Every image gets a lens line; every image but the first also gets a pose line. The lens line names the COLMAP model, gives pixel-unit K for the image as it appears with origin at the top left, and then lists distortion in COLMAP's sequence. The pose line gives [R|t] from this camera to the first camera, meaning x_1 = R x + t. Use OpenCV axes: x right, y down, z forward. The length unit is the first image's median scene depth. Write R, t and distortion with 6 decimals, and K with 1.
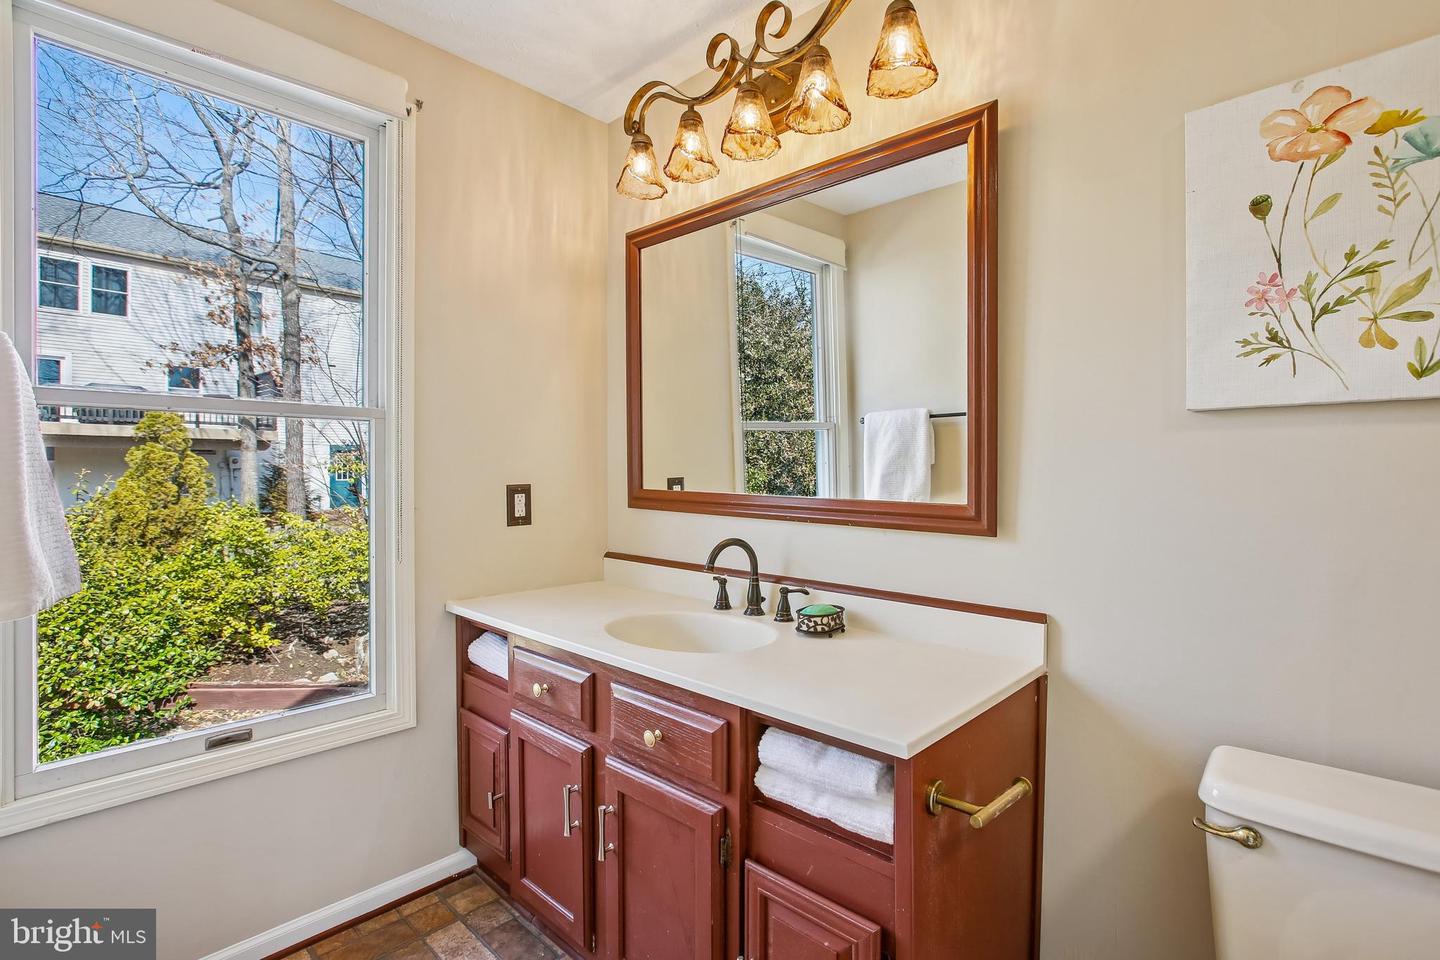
lens RADIAL K [[677.7, 0, 718.6], [0, 677.7, 478.8], [0, 0, 1]] dist [-0.013985, 0.002033]
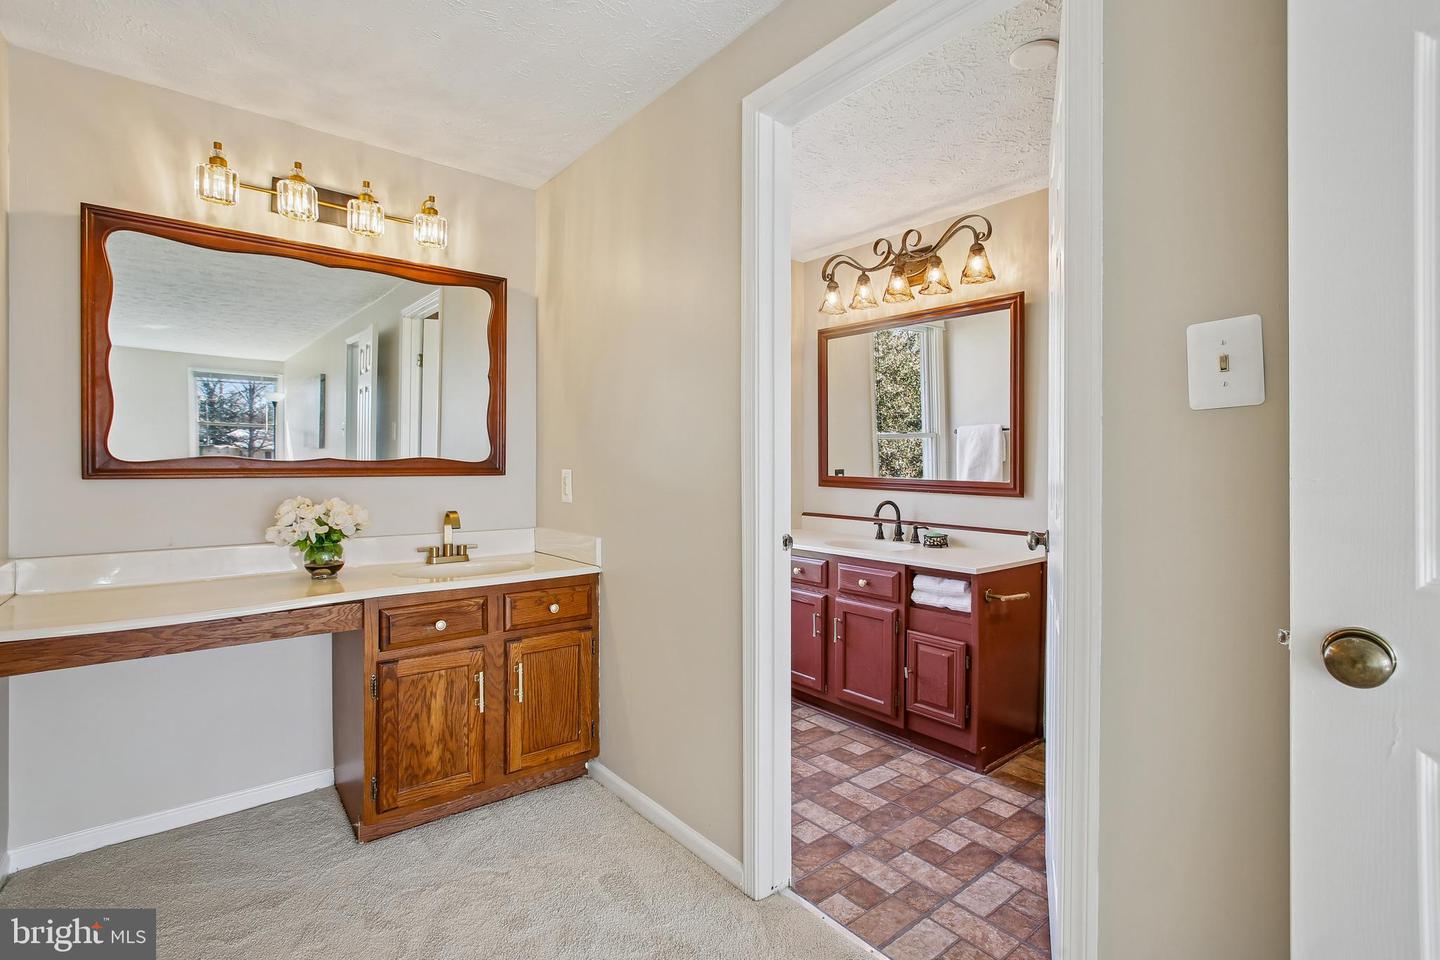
lens RADIAL K [[677.7, 0, 721.3], [0, 677.7, 468.5], [0, 0, 1]] dist [-0.013985, 0.002033]
pose [[0.992743, 0.002906, -0.120218, -0.225649], [-0.003457, 0.999984, -0.004374, 0.007046], [0.120203, 0.004758, 0.992738, -1.002709]]
